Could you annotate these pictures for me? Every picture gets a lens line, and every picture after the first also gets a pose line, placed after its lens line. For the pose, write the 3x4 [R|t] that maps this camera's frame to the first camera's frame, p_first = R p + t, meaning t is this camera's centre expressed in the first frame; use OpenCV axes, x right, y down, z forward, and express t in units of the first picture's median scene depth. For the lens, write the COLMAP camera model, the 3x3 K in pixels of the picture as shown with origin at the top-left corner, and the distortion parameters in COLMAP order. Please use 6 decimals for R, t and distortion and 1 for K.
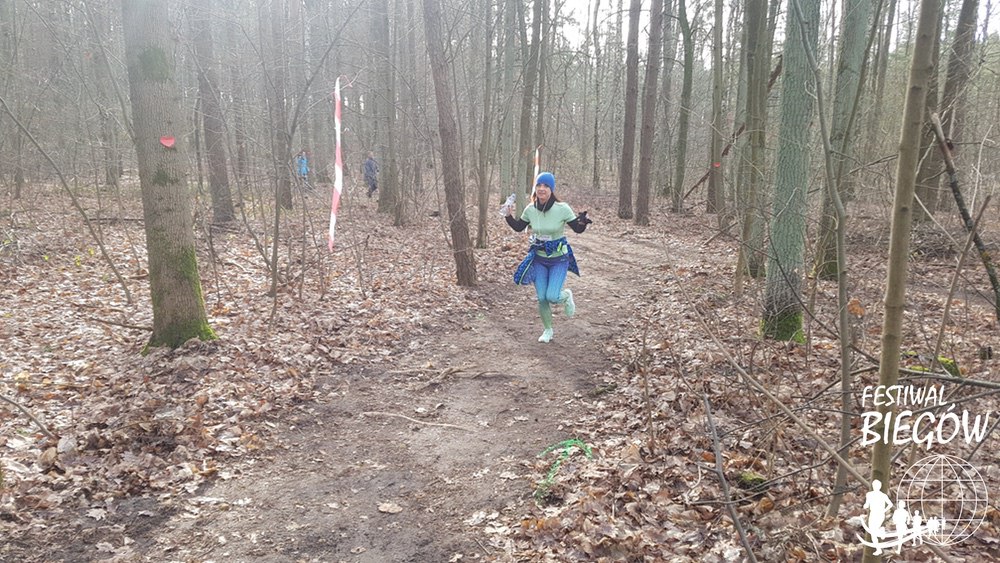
lens RADIAL K [[824.3, 0, 489.1], [0, 824.3, 296.6], [0, 0, 1]] dist [0.224671, -0.452395]
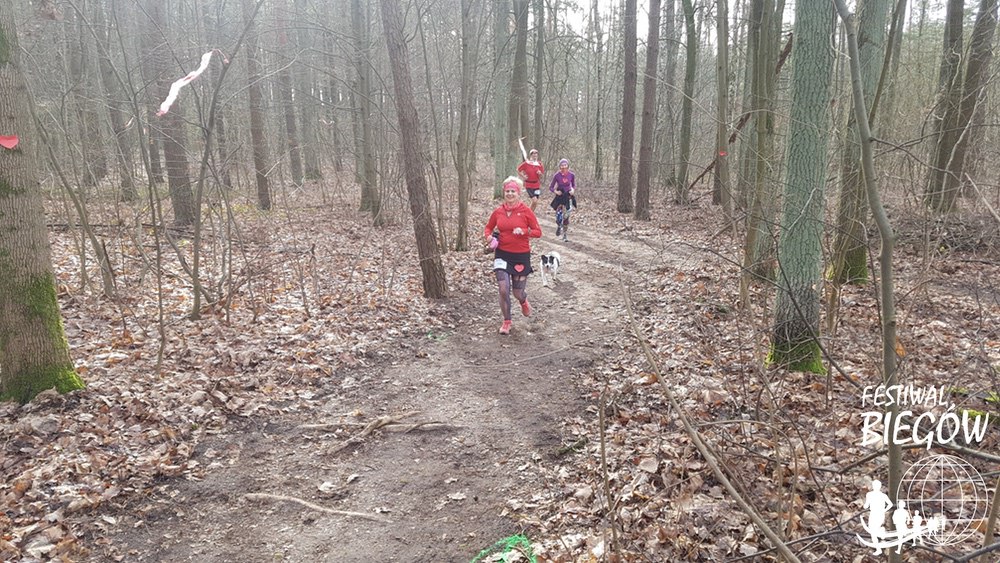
lens RADIAL K [[824.3, 0, 489.5], [0, 824.3, 299.6], [0, 0, 1]] dist [0.224671, -0.452395]
pose [[0.999793, -0.016409, -0.012026, 0.068096], [0.016572, 0.999771, 0.013568, -0.036502], [0.011800, -0.013765, 0.999836, 0.199056]]
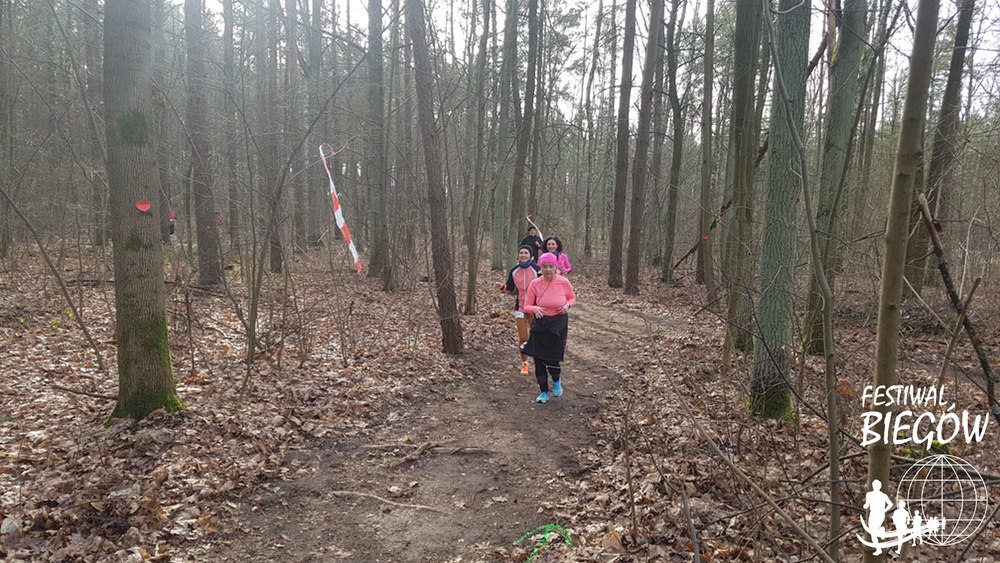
lens RADIAL K [[824.3, 0, 499.0], [0, 824.3, 293.4], [0, 0, 1]] dist [0.224671, -0.452395]
pose [[0.999666, 0.017021, 0.019467, 0.012811], [-0.015371, 0.996514, -0.081995, -0.008264], [-0.020794, 0.081668, 0.996443, 0.023348]]
